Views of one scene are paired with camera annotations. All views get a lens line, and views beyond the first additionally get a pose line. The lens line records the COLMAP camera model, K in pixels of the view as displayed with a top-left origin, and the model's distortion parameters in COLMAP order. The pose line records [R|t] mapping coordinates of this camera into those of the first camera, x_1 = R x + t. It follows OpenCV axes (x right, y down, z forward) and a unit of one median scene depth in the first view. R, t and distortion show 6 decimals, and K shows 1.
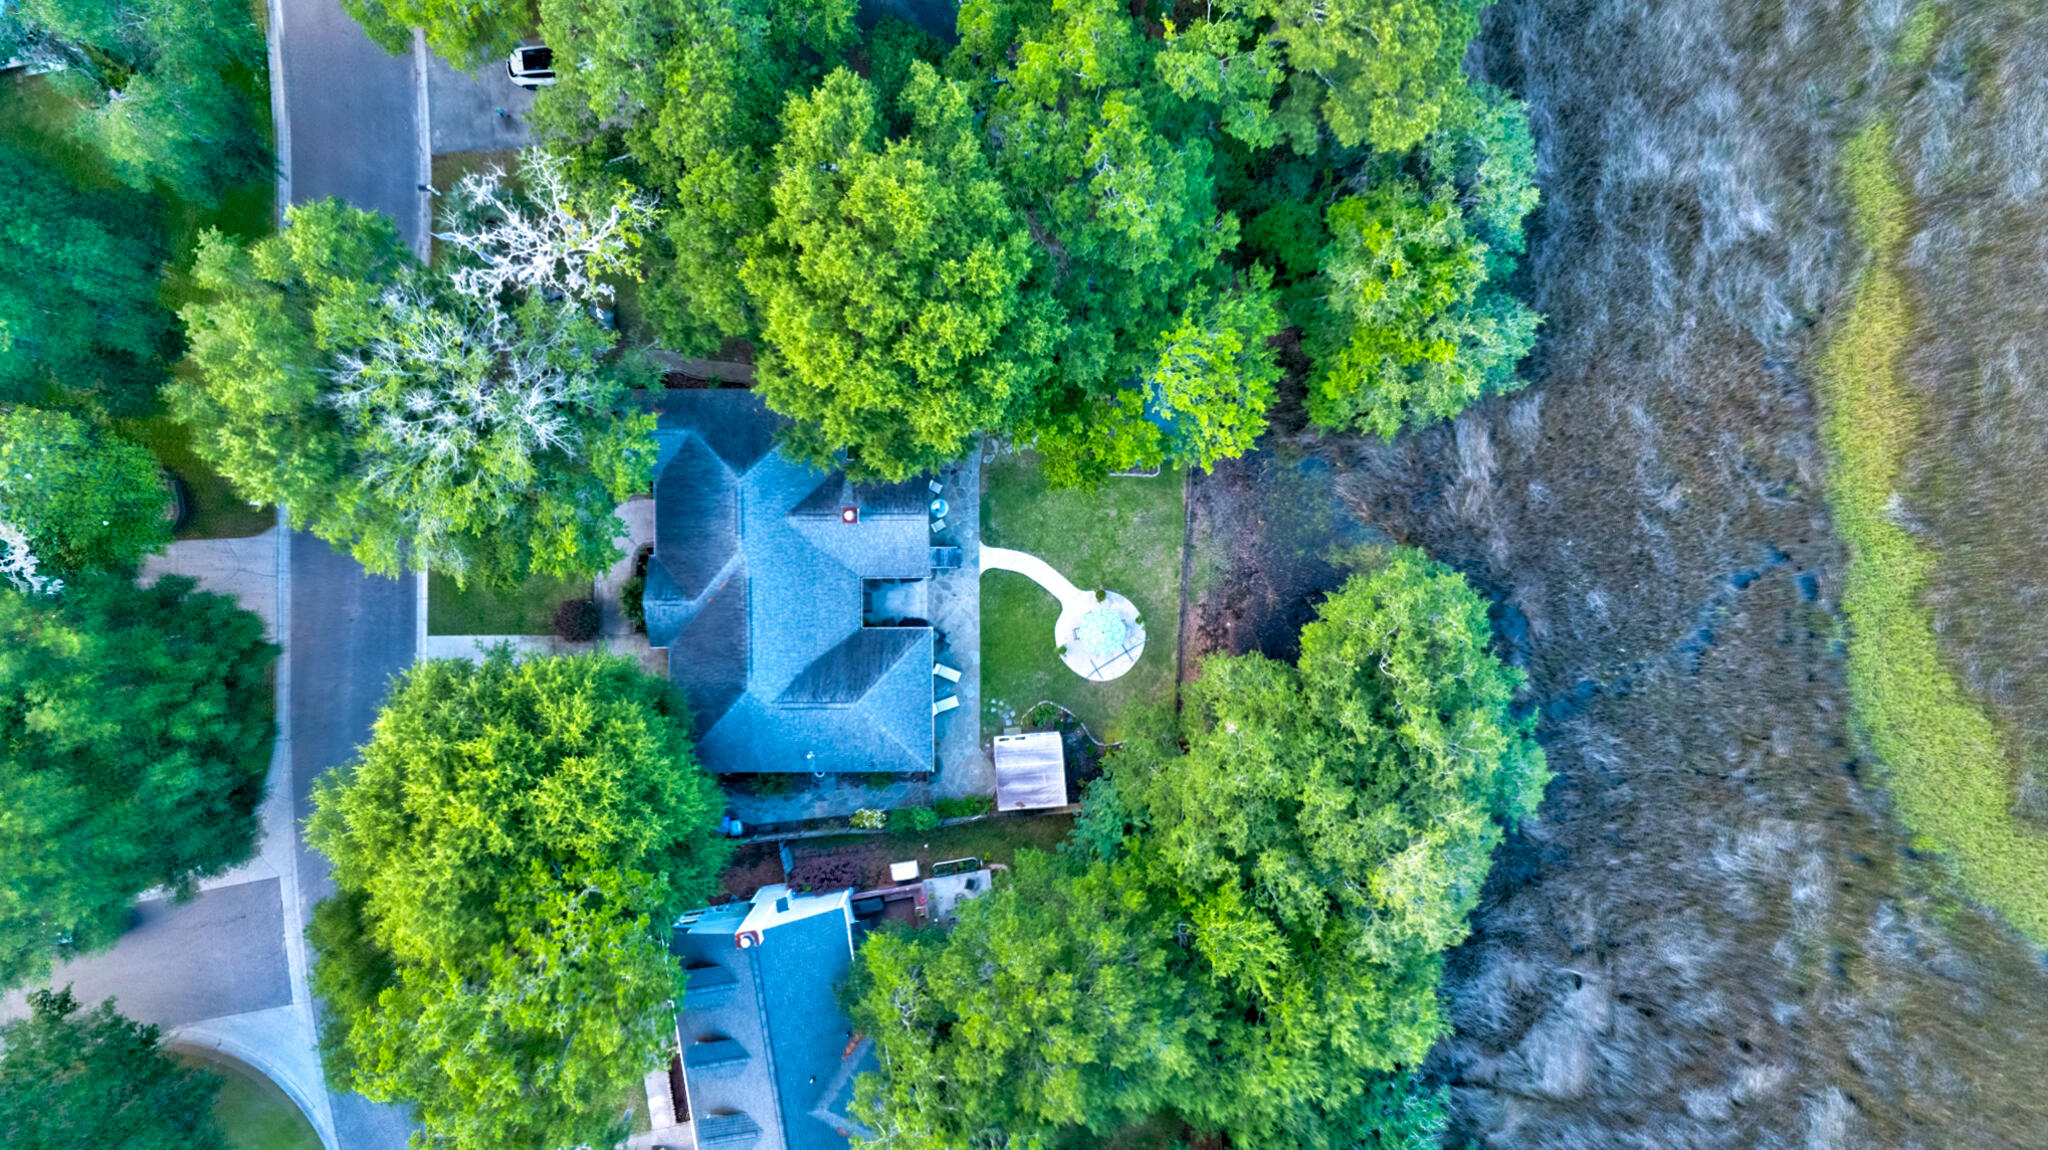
lens RADIAL K [[1392.2, 0, 1026.4], [0, 1392.2, 576.3], [0, 0, 1]] dist [-0.004758, -0.001014]
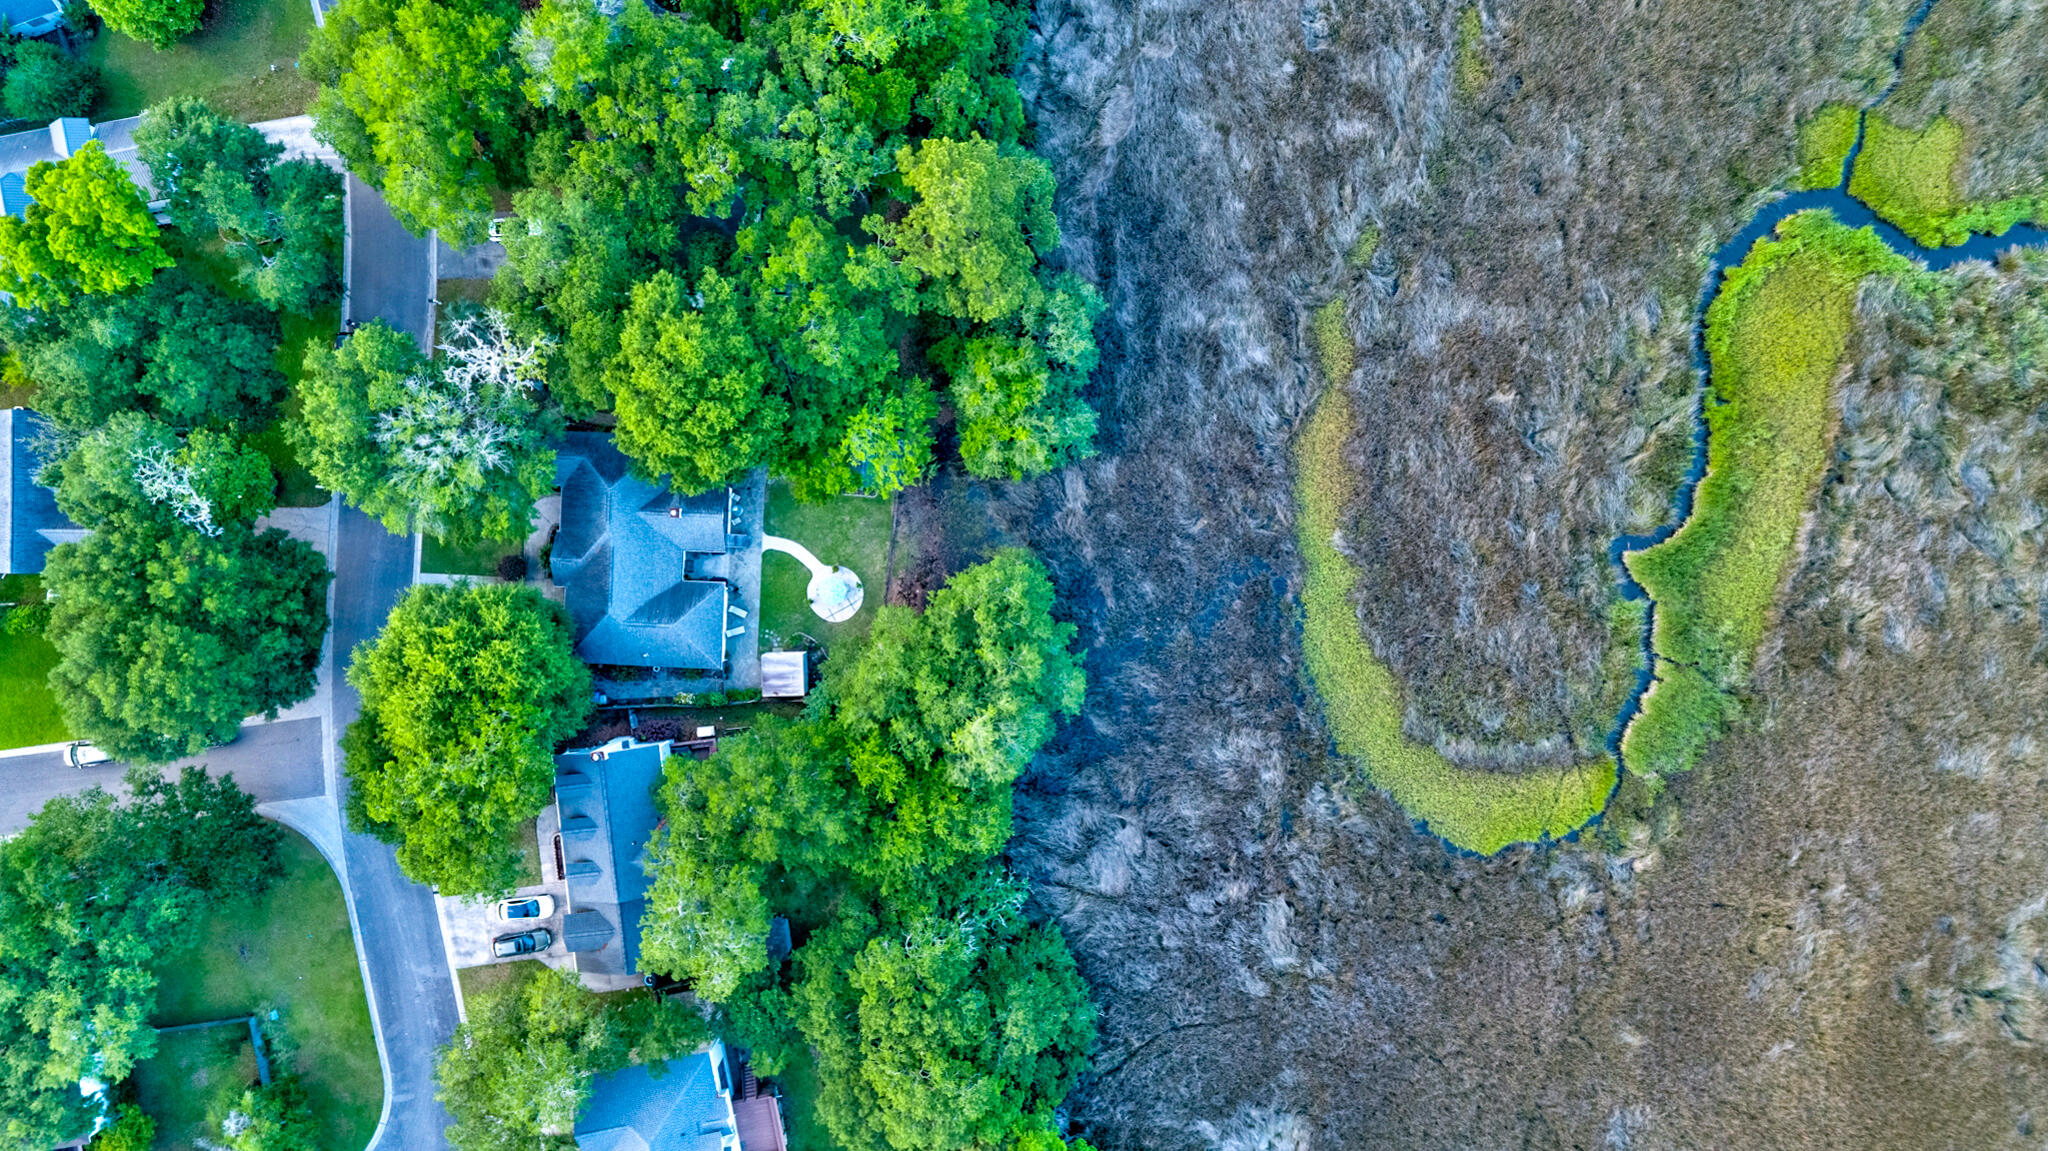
lens RADIAL K [[1392.2, 0, 1023.1], [0, 1392.2, 570.8], [0, 0, 1]] dist [-0.004758, -0.001014]
pose [[0.998786, 0.049102, 0.003836, 0.304711], [-0.049098, 0.998793, -0.001234, 0.008200], [-0.003892, 0.001044, 0.999992, -0.718058]]
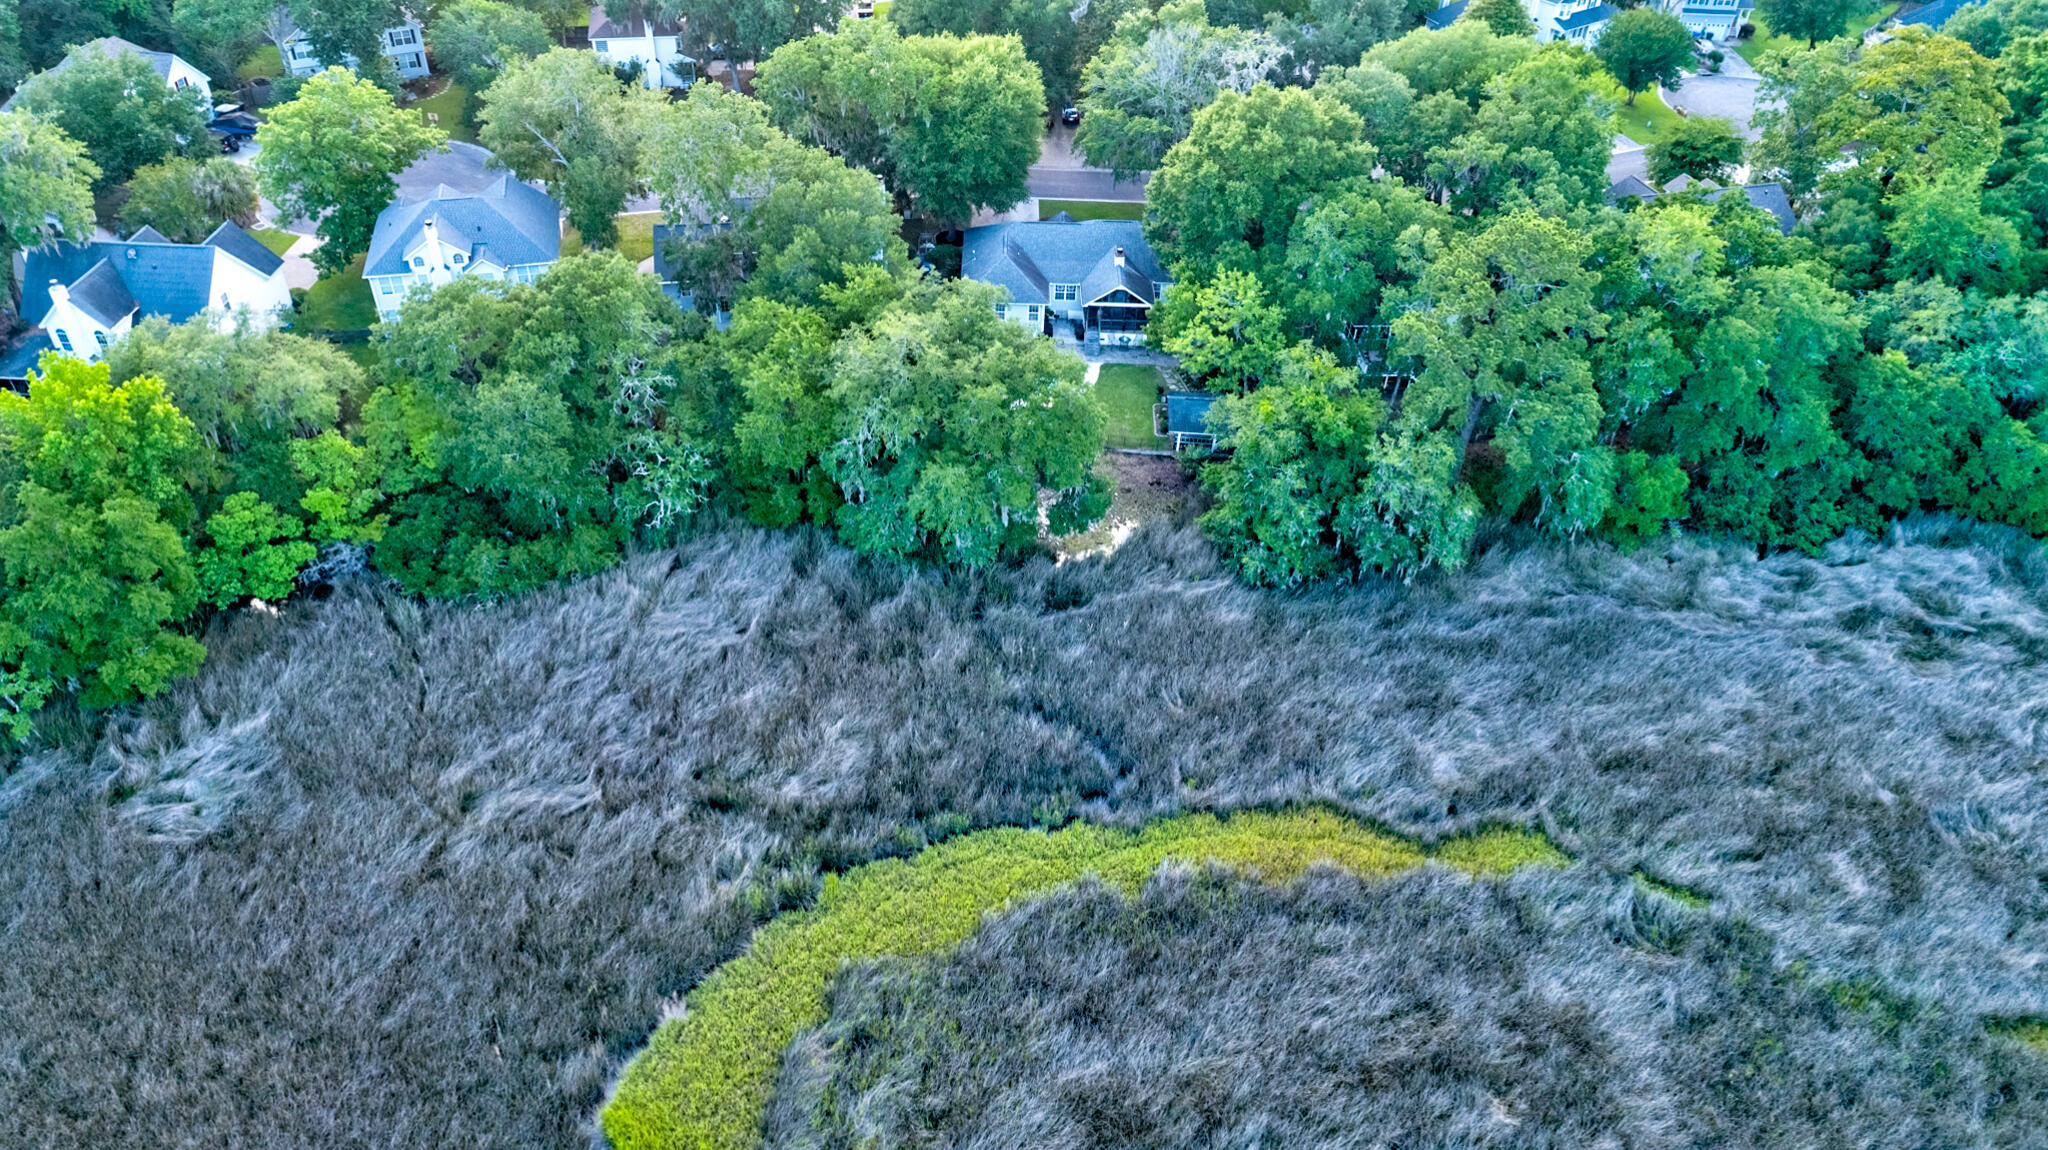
lens RADIAL K [[1392.2, 0, 1019.1], [0, 1392.2, 575.3], [0, 0, 1]] dist [-0.004758, -0.001014]
pose [[0.001163, 0.617249, -0.786767, 1.490516], [-0.999147, -0.031765, -0.026398, 0.113247], [-0.041286, 0.786127, 0.616685, 0.289440]]
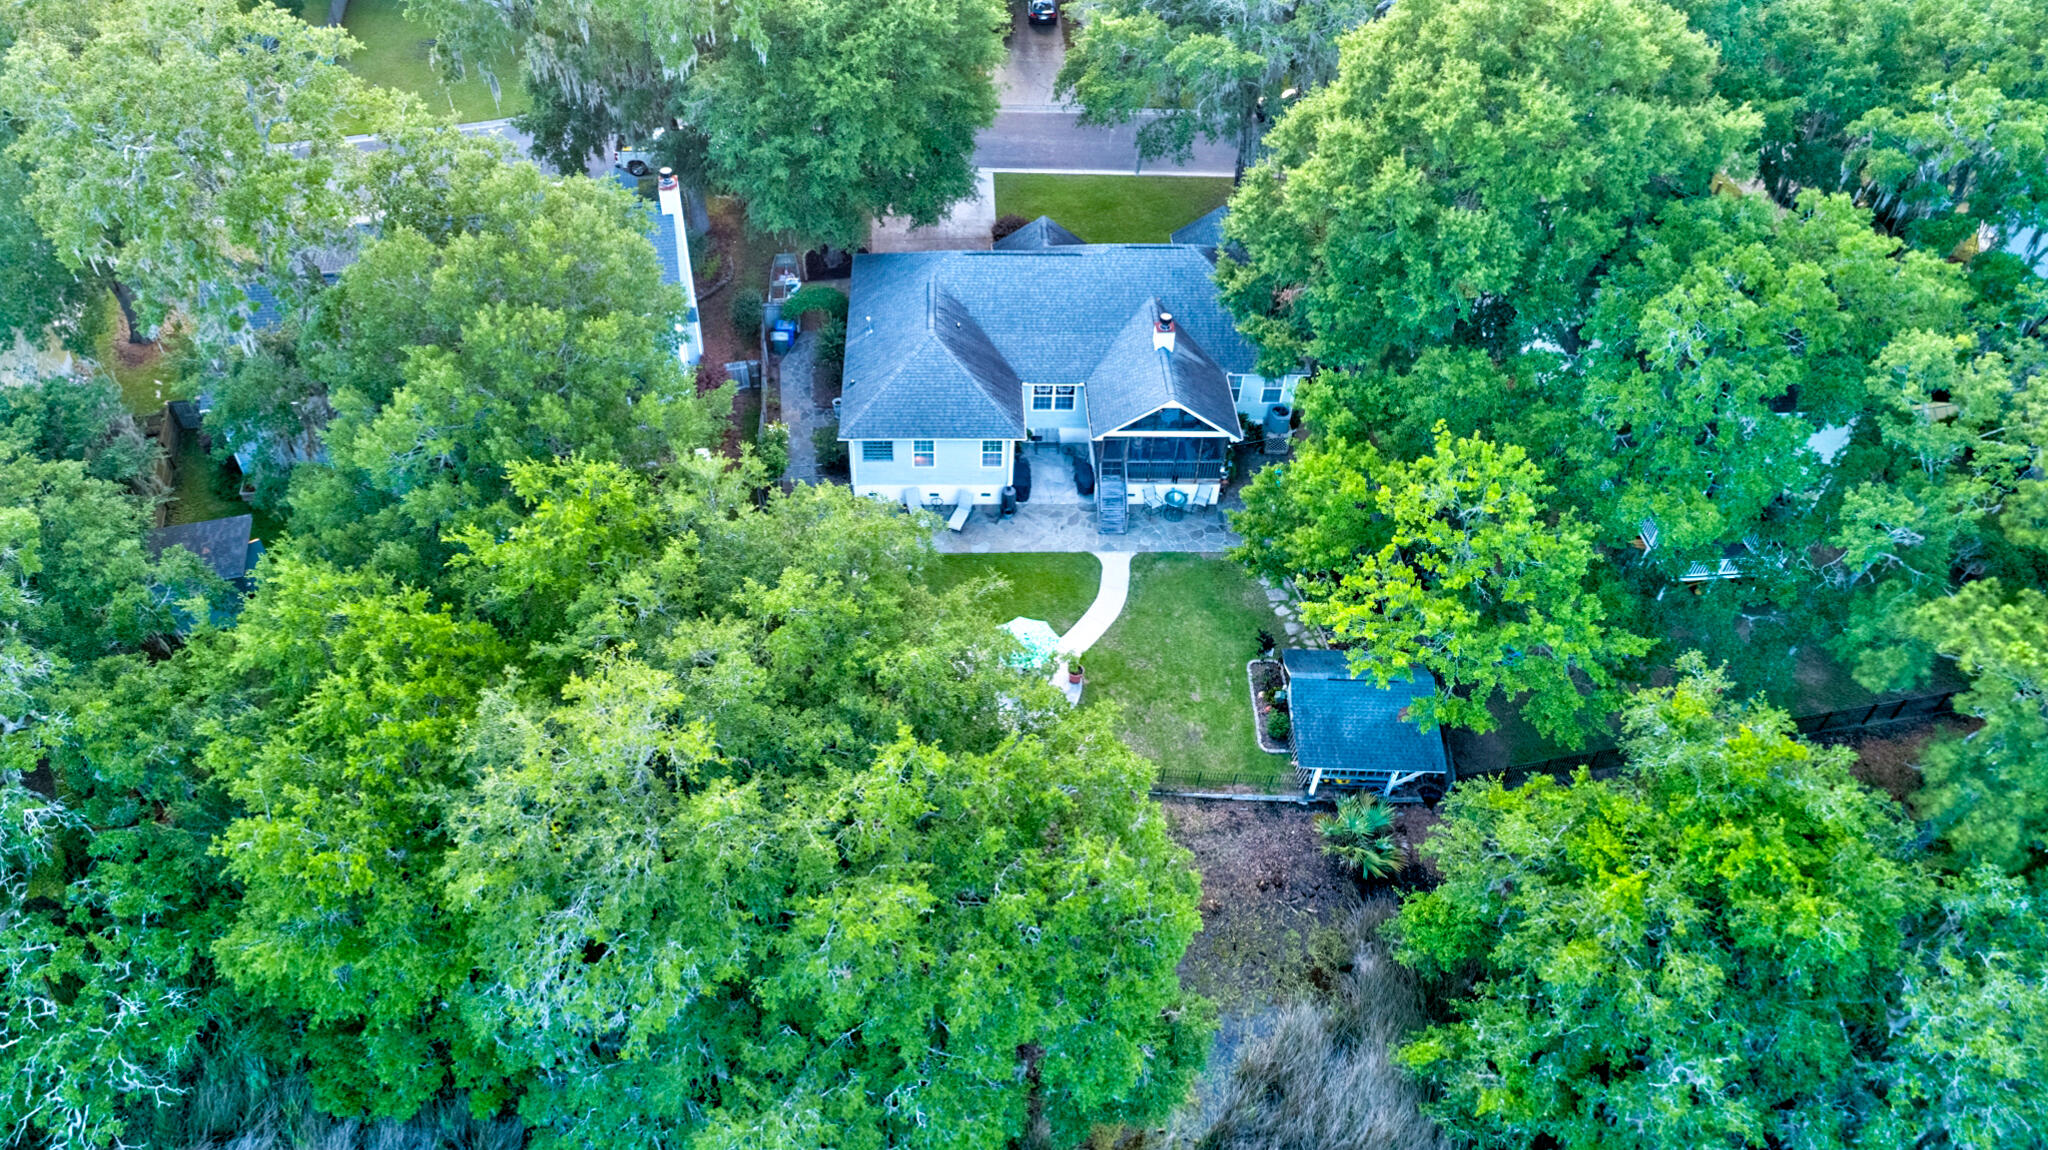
lens RADIAL K [[1392.2, 0, 1018.1], [0, 1392.2, 578.6], [0, 0, 1]] dist [-0.004758, -0.001014]
pose [[0.041059, 0.687885, -0.724657, 0.590775], [-0.998192, -0.003625, -0.059998, 0.094925], [-0.043899, 0.725811, 0.686492, 0.573557]]
